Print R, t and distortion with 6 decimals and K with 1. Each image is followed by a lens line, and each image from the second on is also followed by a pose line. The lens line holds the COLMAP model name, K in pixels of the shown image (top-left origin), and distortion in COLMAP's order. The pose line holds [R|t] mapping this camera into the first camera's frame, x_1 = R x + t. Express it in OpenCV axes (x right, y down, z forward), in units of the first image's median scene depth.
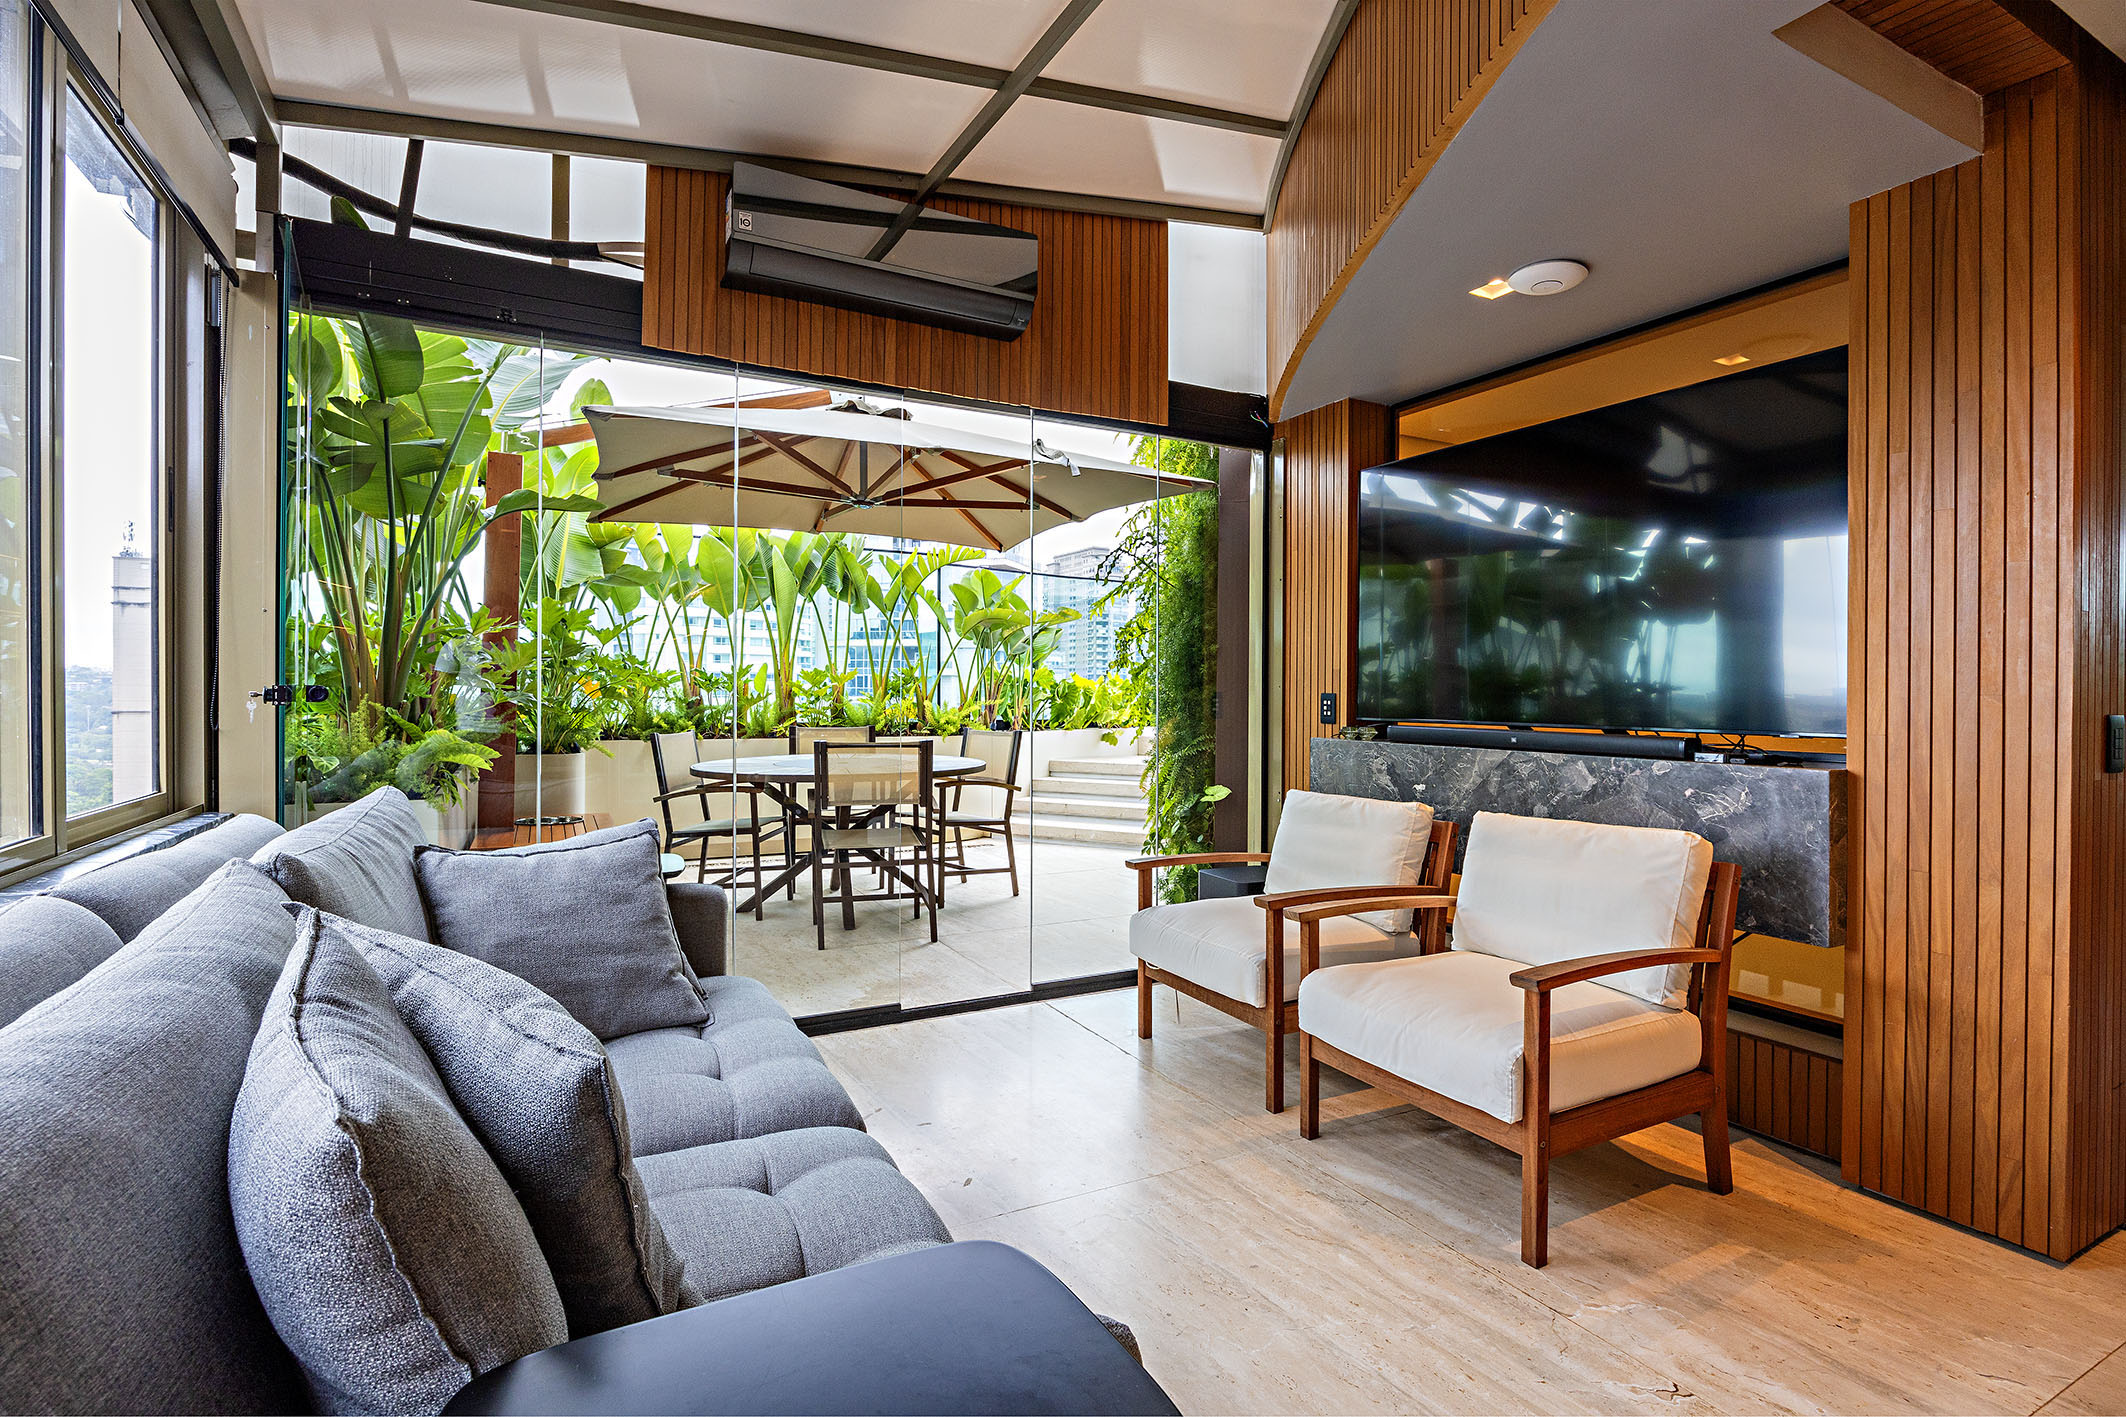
lens RADIAL K [[1033.7, 0, 1058.4], [0, 1033.7, 704.1], [0, 0, 1]] dist [-0.001445, -0.000011]
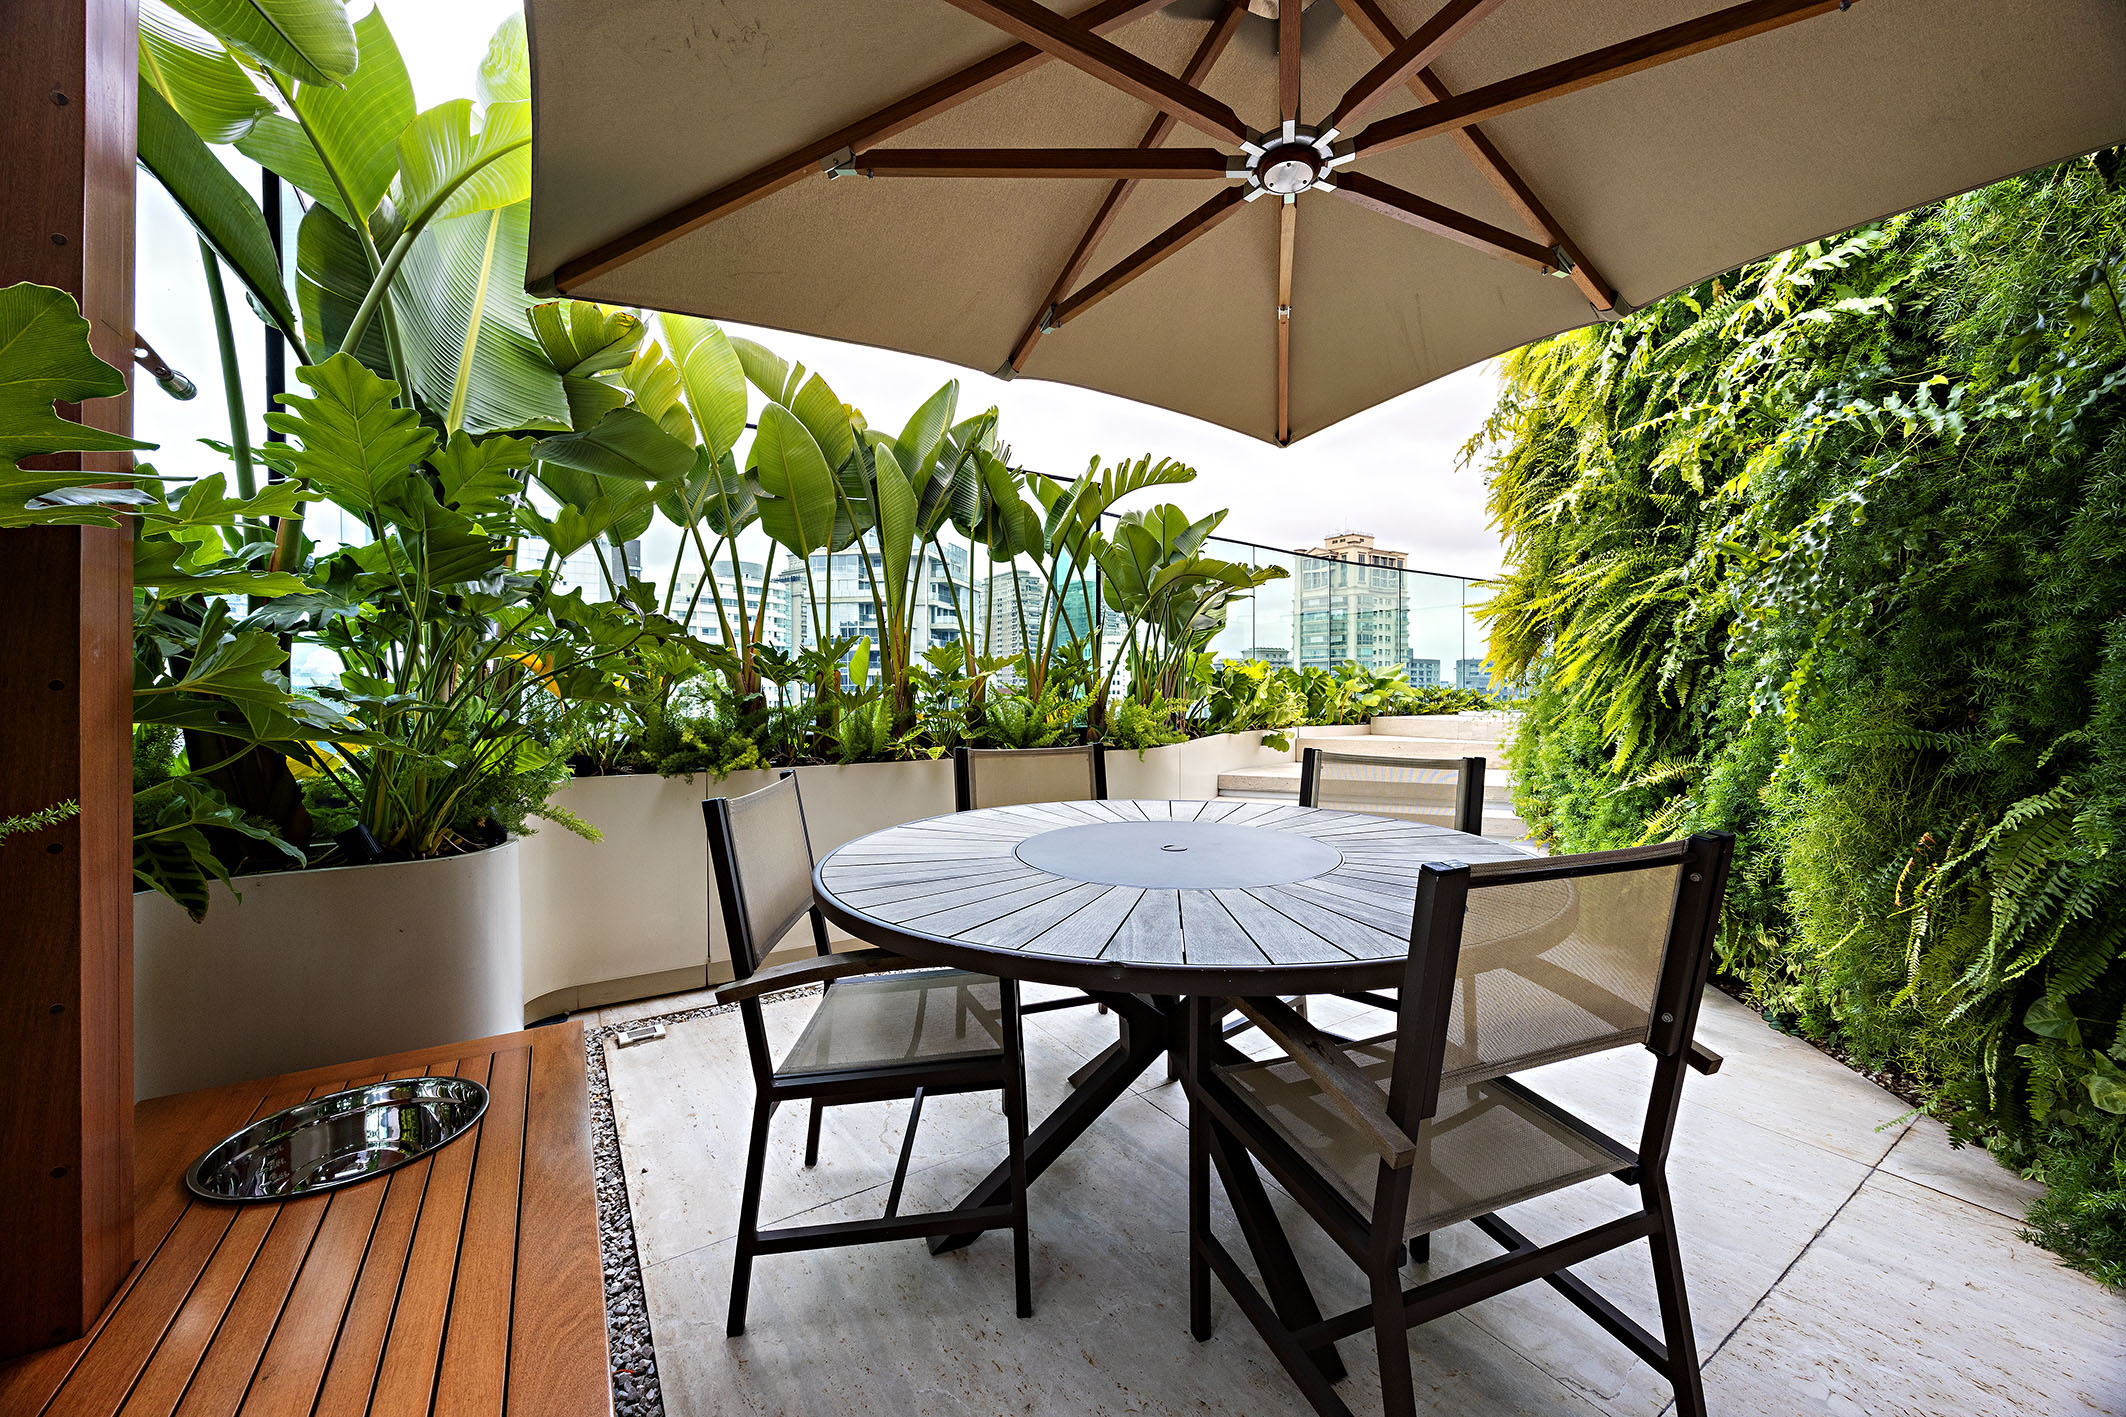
lens RADIAL K [[818.5, 0, 1077.3], [0, 818.5, 702.5], [0, 0, 1]] dist [0.001042, 0.000010]
pose [[0.993797, -0.008122, 0.110909, -0.219607], [0.007526, 0.999955, 0.005789, -0.002884], [-0.110951, -0.004918, 0.993814, 0.520334]]
